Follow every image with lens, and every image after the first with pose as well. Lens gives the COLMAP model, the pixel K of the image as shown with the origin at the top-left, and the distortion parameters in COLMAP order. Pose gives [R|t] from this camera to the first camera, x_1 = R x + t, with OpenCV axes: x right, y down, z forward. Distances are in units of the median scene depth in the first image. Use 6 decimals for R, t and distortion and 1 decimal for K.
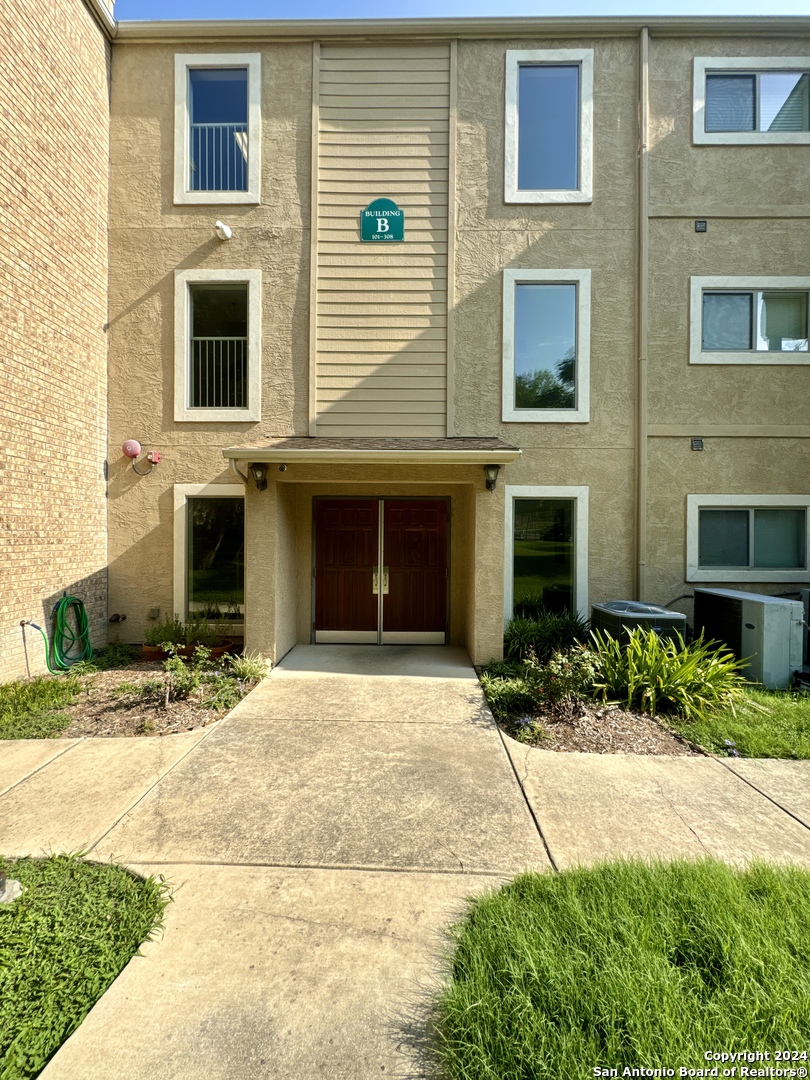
lens RADIAL K [[432.7, 0, 405.5], [0, 432.7, 540.2], [0, 0, 1]] dist [-0.003867, 0.000540]
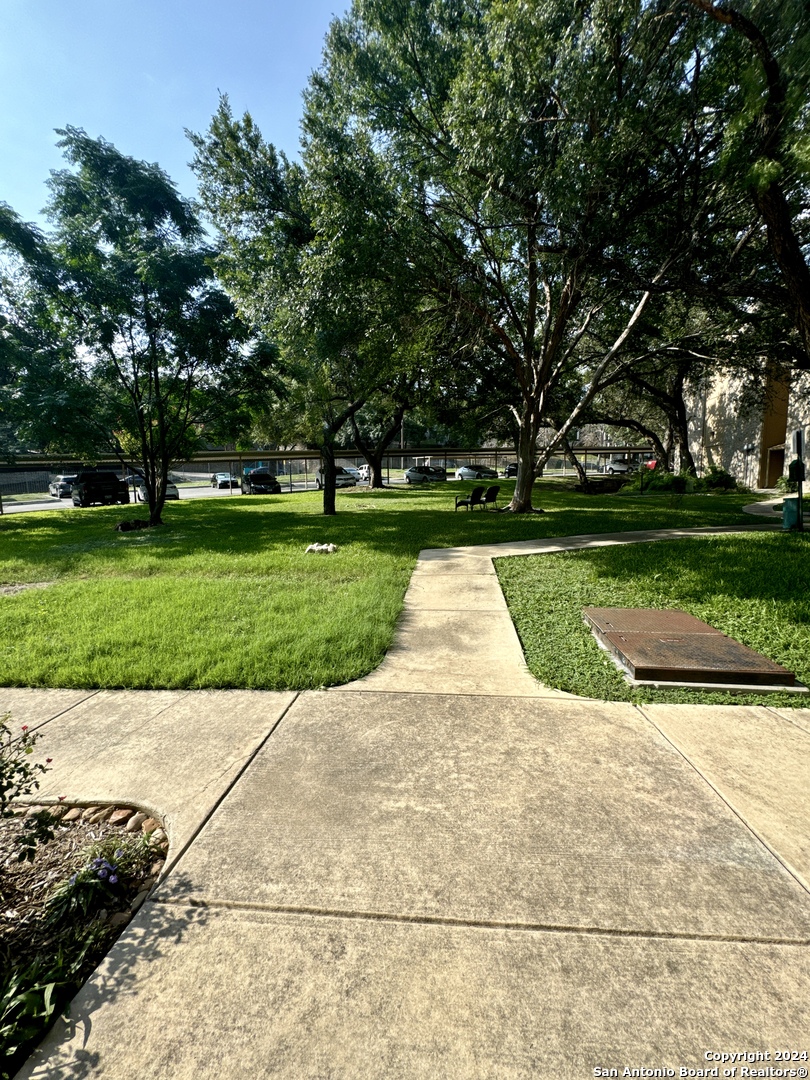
lens RADIAL K [[432.7, 0, 404.1], [0, 432.7, 539.7], [0, 0, 1]] dist [-0.003867, 0.000540]
pose [[-0.997986, -0.002032, 0.063398, -0.085330], [0.005384, 0.993166, 0.116590, 0.042654], [-0.063202, 0.116697, -0.991155, 1.807053]]
